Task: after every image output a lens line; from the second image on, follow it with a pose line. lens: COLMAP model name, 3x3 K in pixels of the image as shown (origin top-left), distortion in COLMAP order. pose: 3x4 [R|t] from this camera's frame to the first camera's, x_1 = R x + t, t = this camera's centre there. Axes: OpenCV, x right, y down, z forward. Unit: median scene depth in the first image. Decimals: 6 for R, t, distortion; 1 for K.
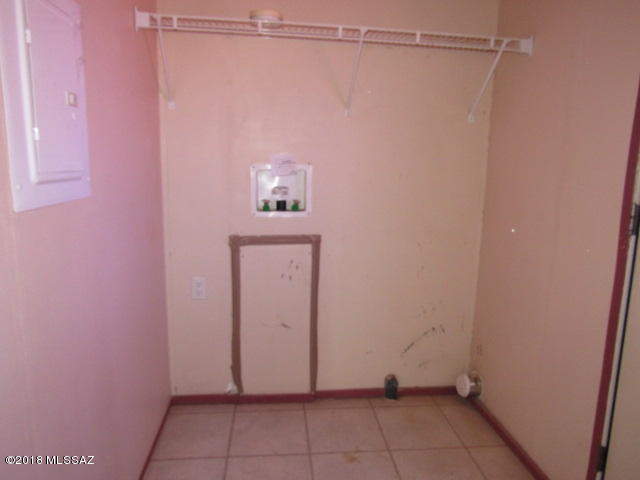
lens RADIAL K [[455.8, 0, 319.6], [0, 455.8, 239.8], [0, 0, 1]] dist [-0.023558, -0.011654]
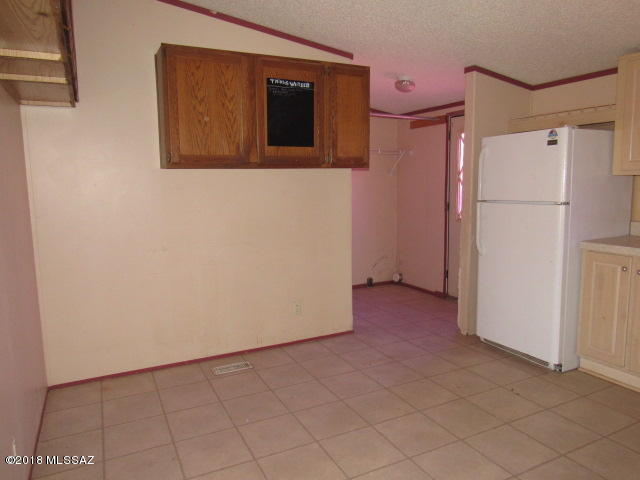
lens RADIAL K [[455.8, 0, 331.8], [0, 455.8, 238.9], [0, 0, 1]] dist [-0.023558, -0.011654]
pose [[0.922598, -0.078490, 0.377692, -0.986356], [0.093365, 0.995406, -0.021205, 0.121888], [-0.374293, 0.054827, 0.925688, -1.282990]]
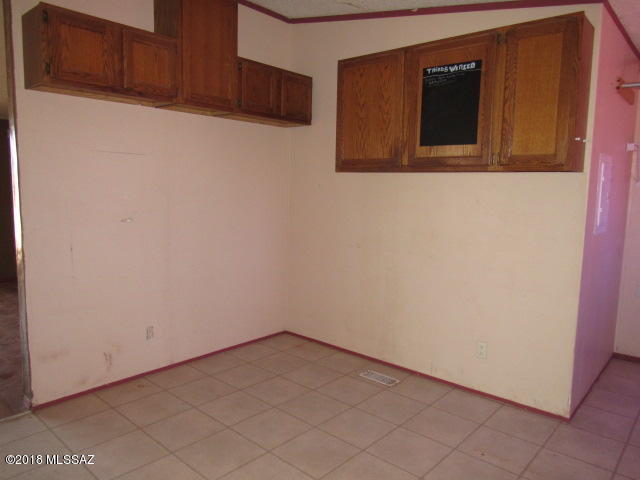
lens RADIAL K [[455.8, 0, 316.2], [0, 455.8, 237.9], [0, 0, 1]] dist [-0.023558, -0.011654]
pose [[0.692083, 0.079249, -0.717454, 0.071561], [-0.130964, 0.991244, -0.016841, 0.092470], [0.709837, 0.105616, 0.696402, -0.962314]]
